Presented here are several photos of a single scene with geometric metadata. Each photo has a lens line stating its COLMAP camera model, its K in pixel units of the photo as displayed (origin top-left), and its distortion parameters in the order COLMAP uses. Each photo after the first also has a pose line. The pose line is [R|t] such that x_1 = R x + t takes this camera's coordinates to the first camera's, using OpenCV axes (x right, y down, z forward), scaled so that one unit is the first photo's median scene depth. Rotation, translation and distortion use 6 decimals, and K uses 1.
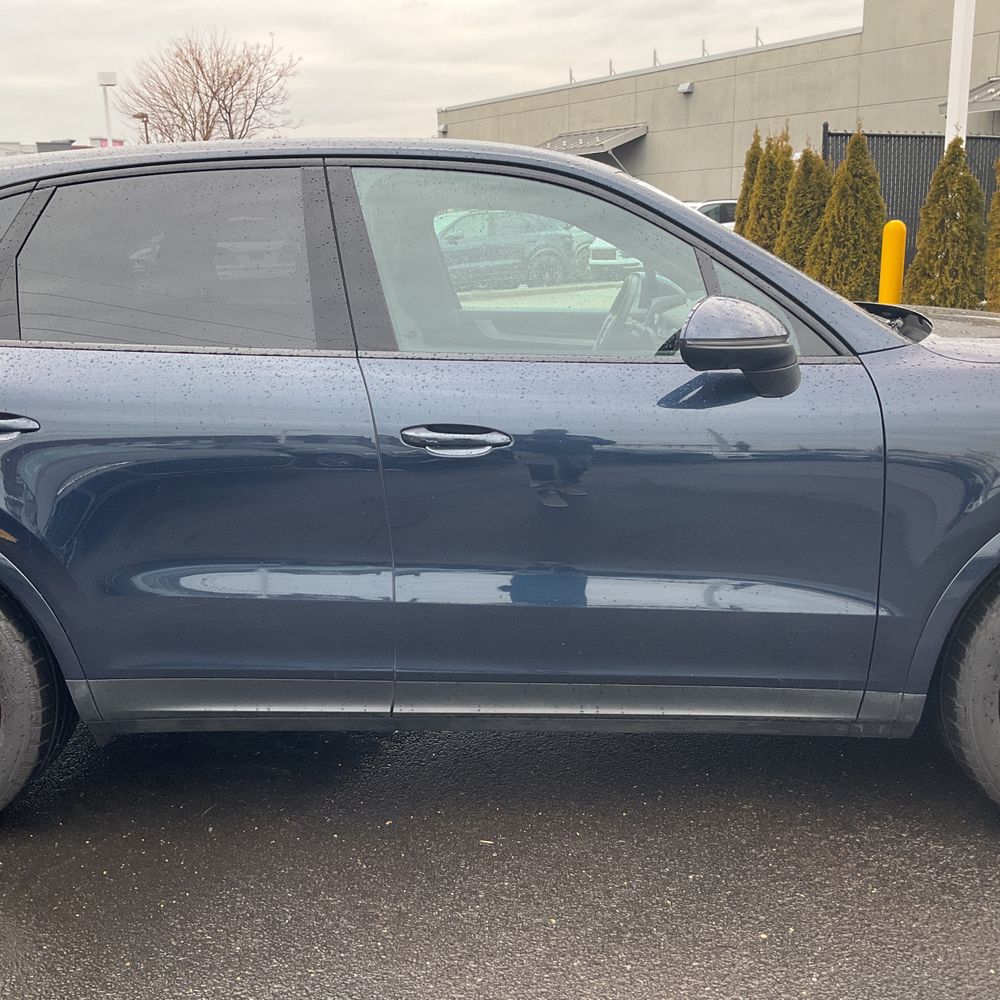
lens RADIAL K [[1093.7, 0, 497.9], [0, 1093.7, 497.5], [0, 0, 1]] dist [0.122476, -0.249994]
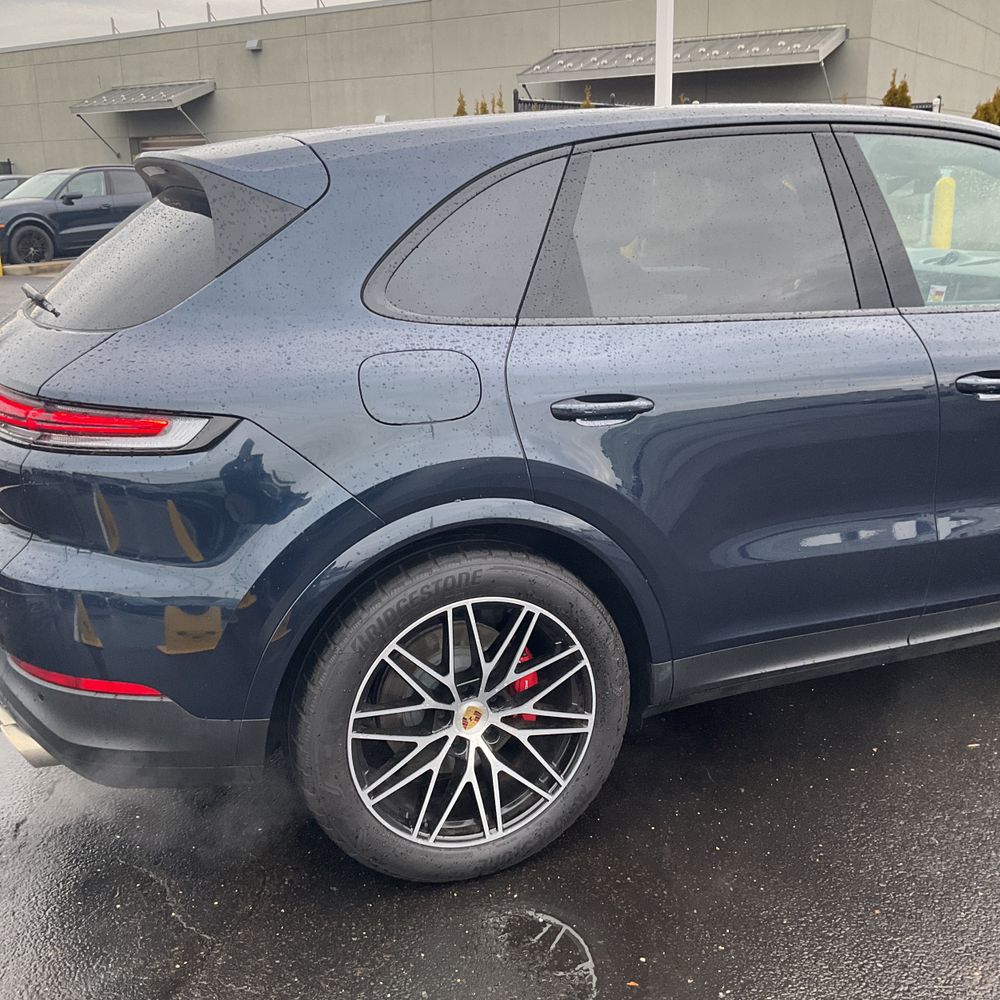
lens RADIAL K [[1093.7, 0, 497.9], [0, 1093.7, 497.5], [0, 0, 1]] dist [0.122476, -0.249994]
pose [[0.911081, -0.113179, 0.396385, -0.209946], [0.100184, 0.993534, 0.053411, -0.011081], [-0.399867, -0.008950, 0.916529, 0.040551]]
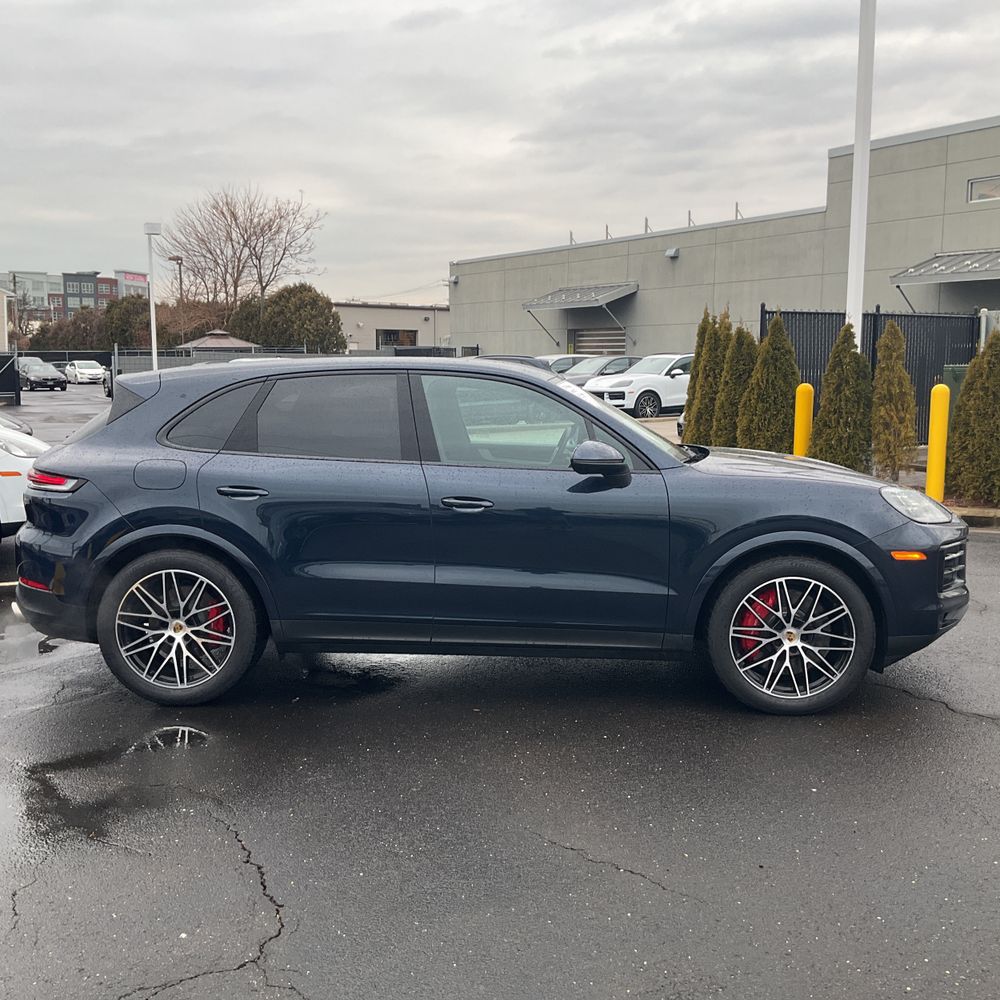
lens RADIAL K [[1093.7, 0, 497.9], [0, 1093.7, 497.5], [0, 0, 1]] dist [0.122476, -0.249994]
pose [[0.999649, 0.026426, -0.001679, 0.005142], [-0.026438, 0.992598, -0.118537, 0.040454], [-0.001466, 0.118540, 0.992948, -0.240646]]
